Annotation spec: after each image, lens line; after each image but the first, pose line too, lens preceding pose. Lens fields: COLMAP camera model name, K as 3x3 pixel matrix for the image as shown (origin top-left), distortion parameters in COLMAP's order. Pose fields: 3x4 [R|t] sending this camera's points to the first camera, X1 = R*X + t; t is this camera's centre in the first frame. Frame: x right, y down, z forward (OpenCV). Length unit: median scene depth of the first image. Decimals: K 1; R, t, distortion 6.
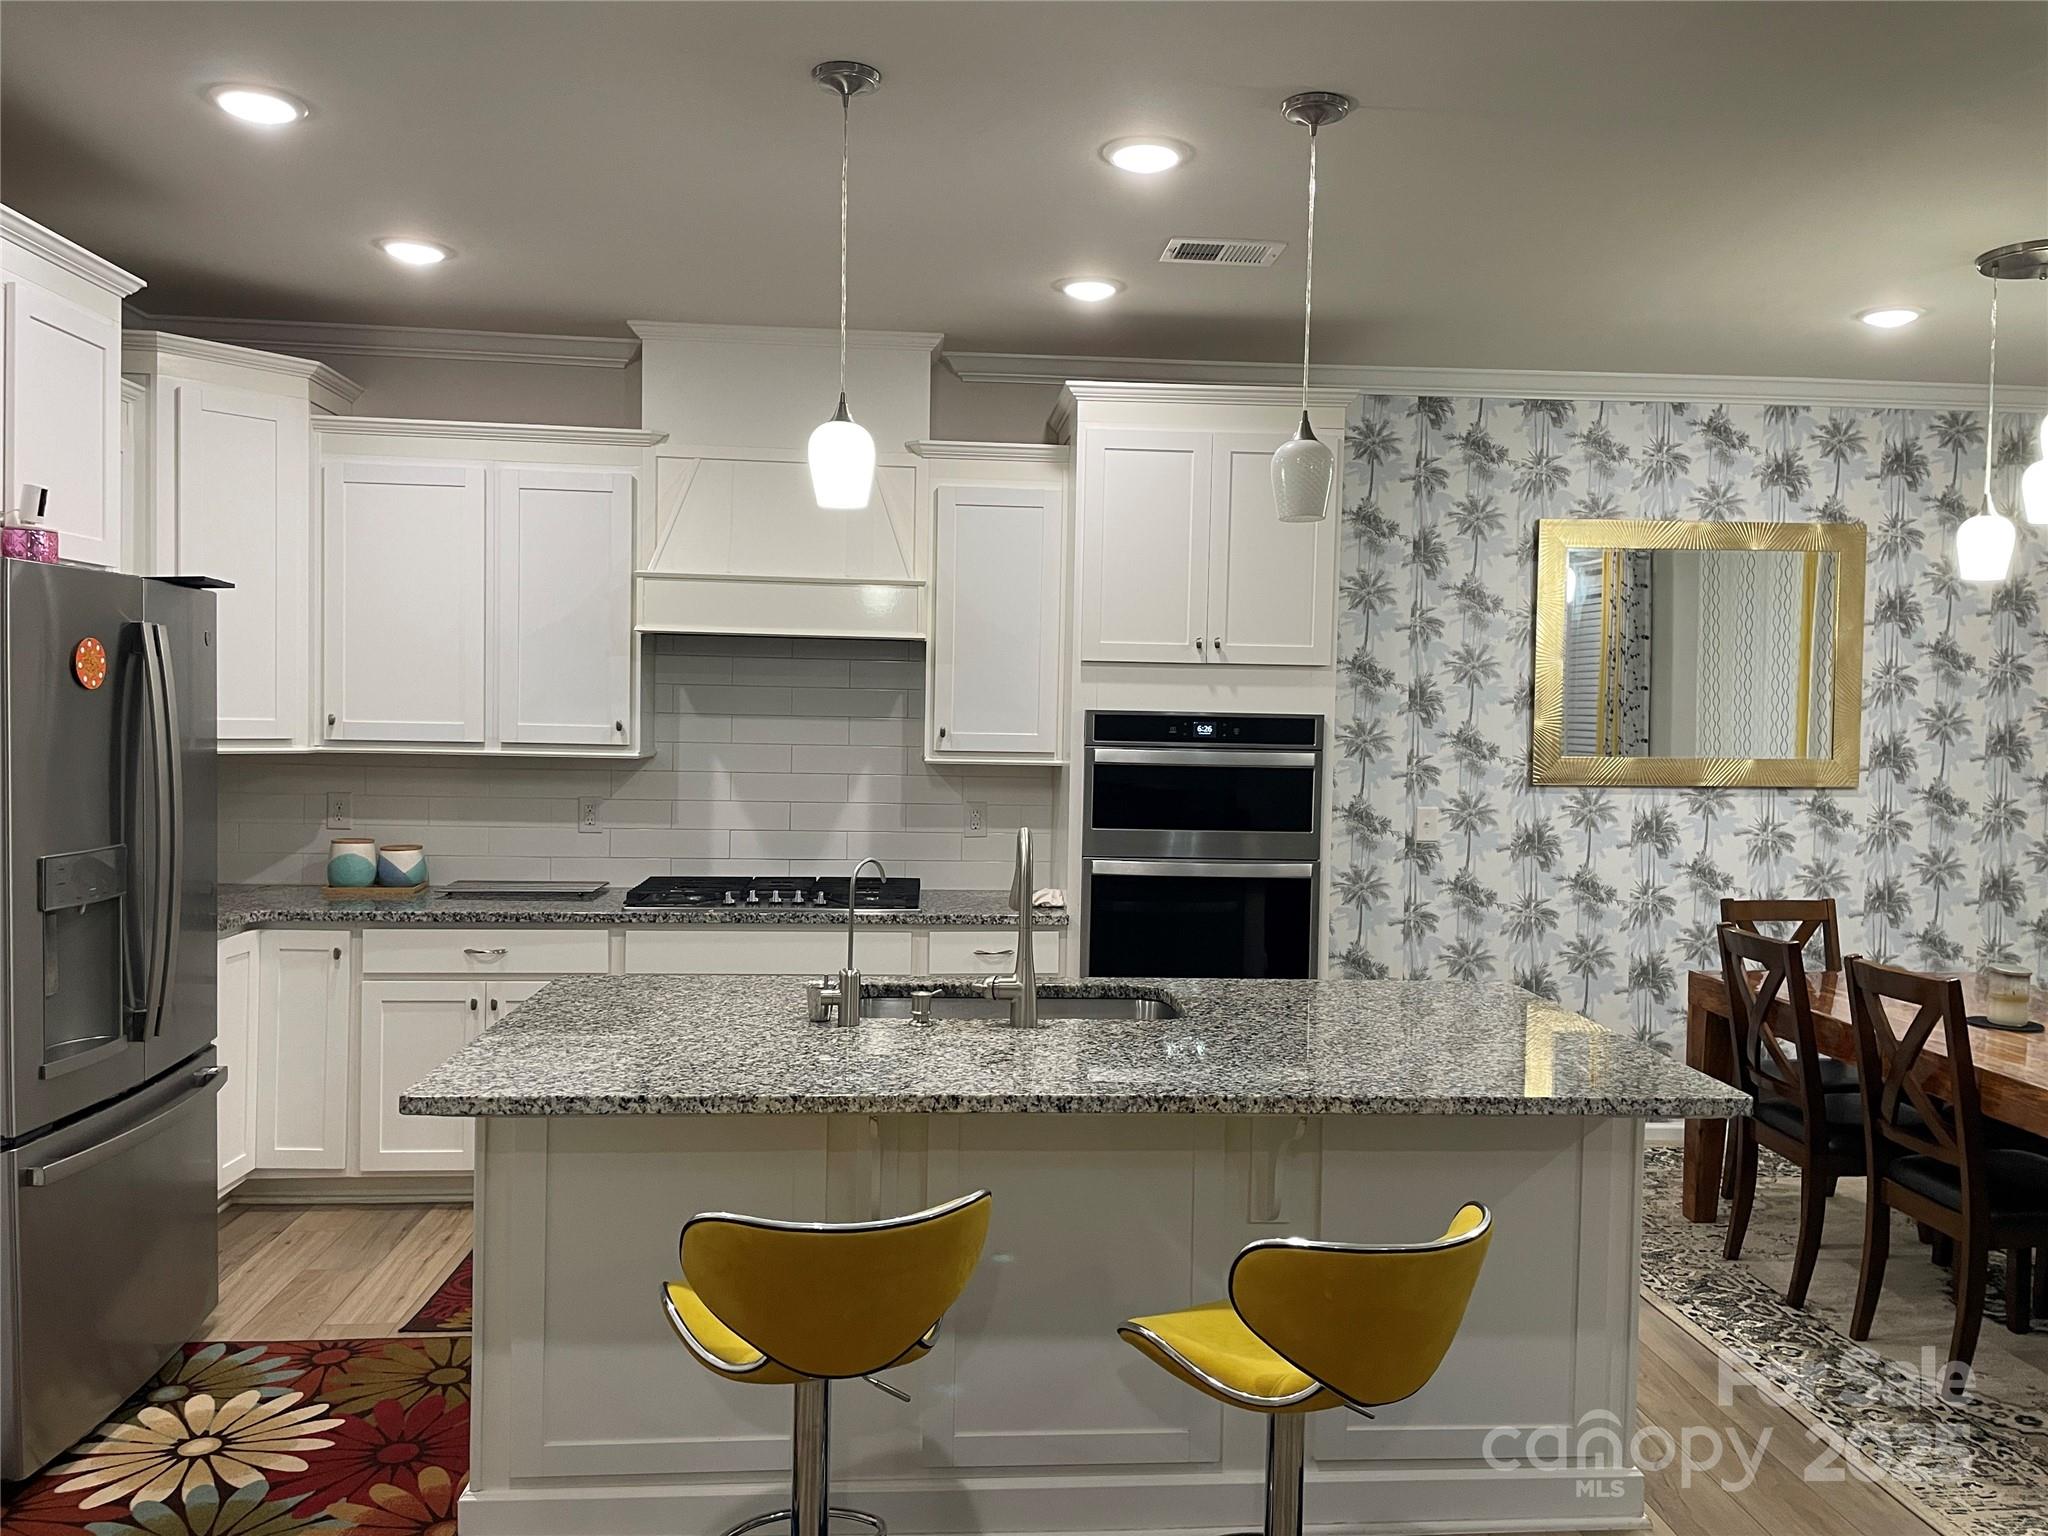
lens RADIAL K [[1554.6, 0, 1042.2], [0, 1554.6, 771.1], [0, 0, 1]] dist [0.092742, -0.119853]
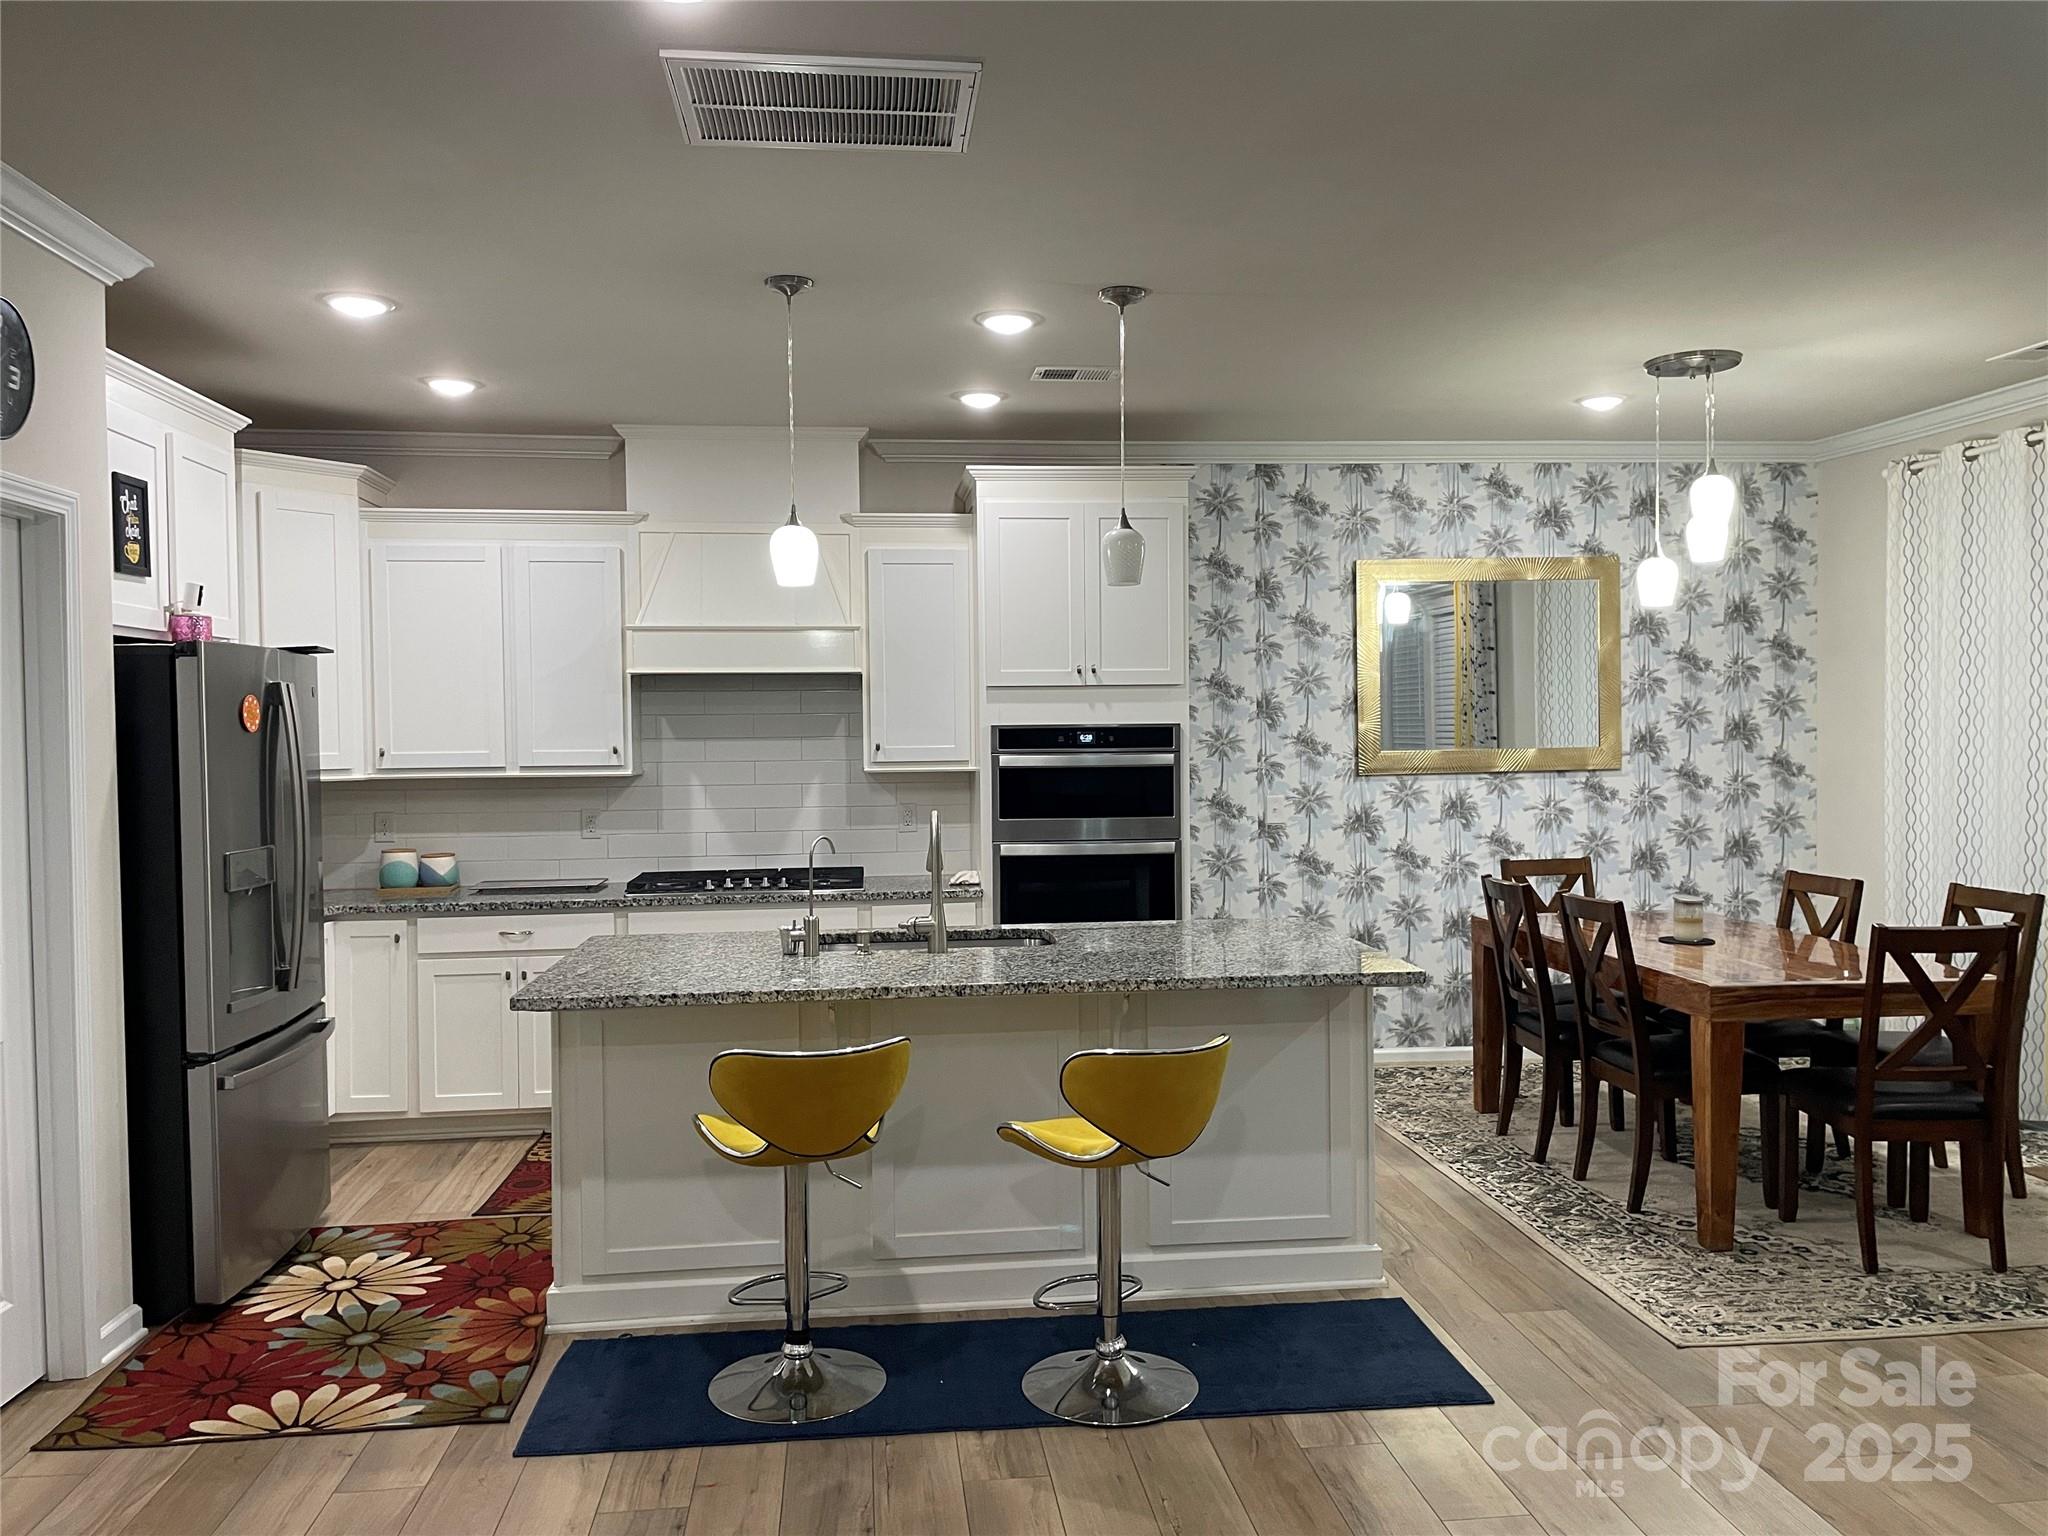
lens RADIAL K [[1554.6, 0, 1034.1], [0, 1554.6, 772.8], [0, 0, 1]] dist [0.092742, -0.119853]
pose [[0.999063, -0.032333, 0.028782, 0.024756], [0.032635, 0.999417, -0.010077, 0.012526], [-0.028440, 0.011006, 0.999535, -0.248501]]
